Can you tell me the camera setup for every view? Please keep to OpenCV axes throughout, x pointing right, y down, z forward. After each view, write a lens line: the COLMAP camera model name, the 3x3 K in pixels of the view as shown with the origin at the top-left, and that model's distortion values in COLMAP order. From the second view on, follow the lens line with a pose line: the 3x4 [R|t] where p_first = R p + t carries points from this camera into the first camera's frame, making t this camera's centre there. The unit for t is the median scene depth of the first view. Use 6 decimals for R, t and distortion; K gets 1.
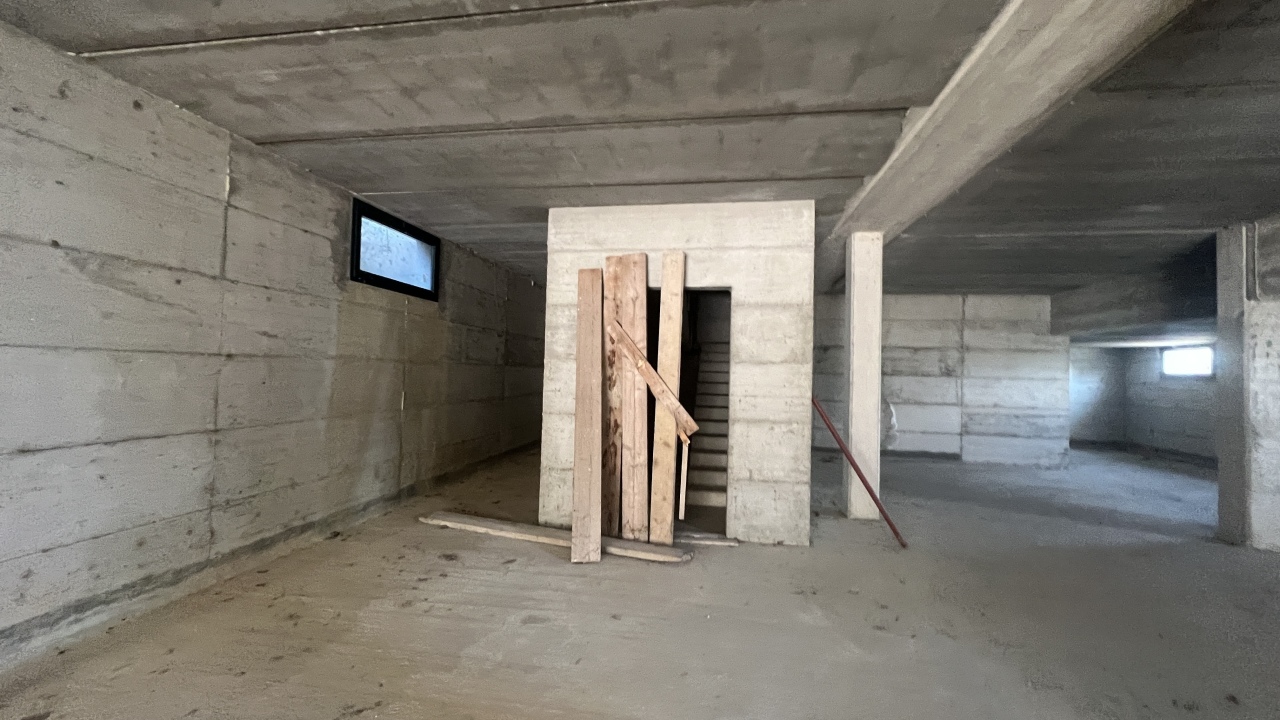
lens RADIAL K [[510.7, 0, 636.7], [0, 510.7, 359.1], [0, 0, 1]] dist [-0.000192, -0.000011]
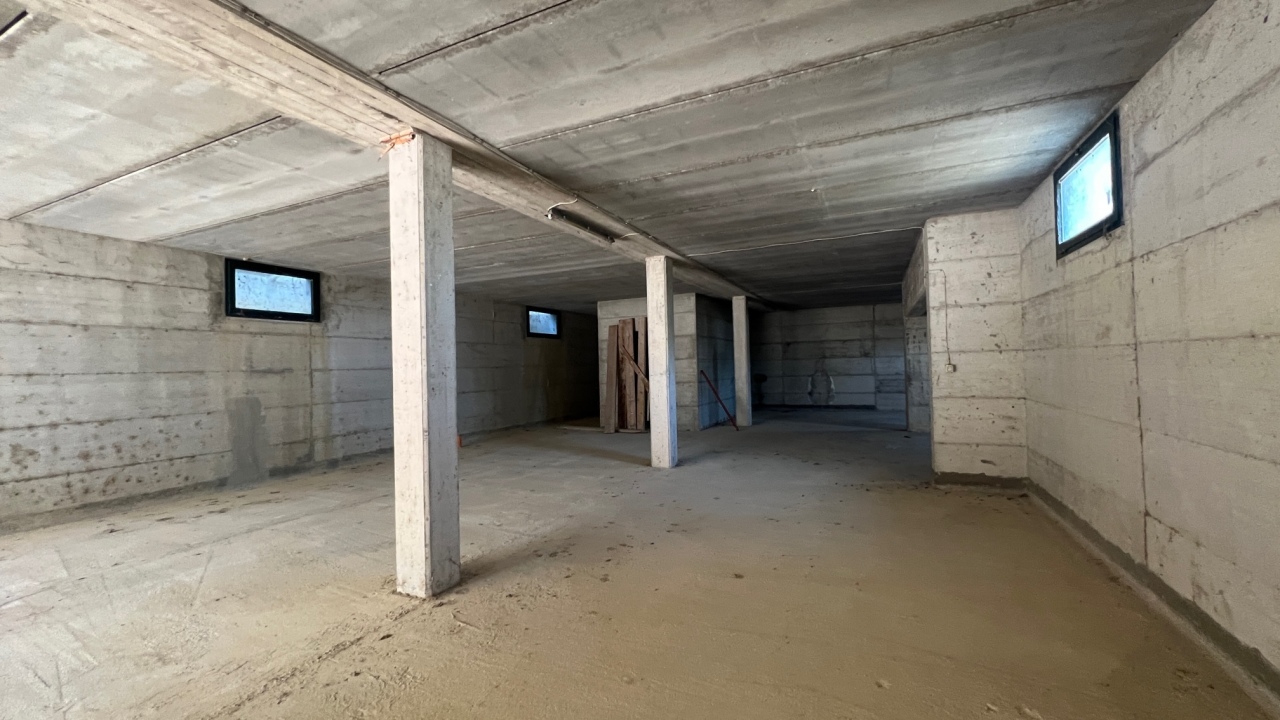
lens RADIAL K [[510.7, 0, 636.7], [0, 510.7, 359.1], [0, 0, 1]] dist [-0.000192, -0.000011]
pose [[0.963759, -0.055034, -0.261036, 0.669423], [0.058092, 0.998303, 0.004010, -0.014004], [0.260373, -0.019029, 0.965321, -1.401132]]
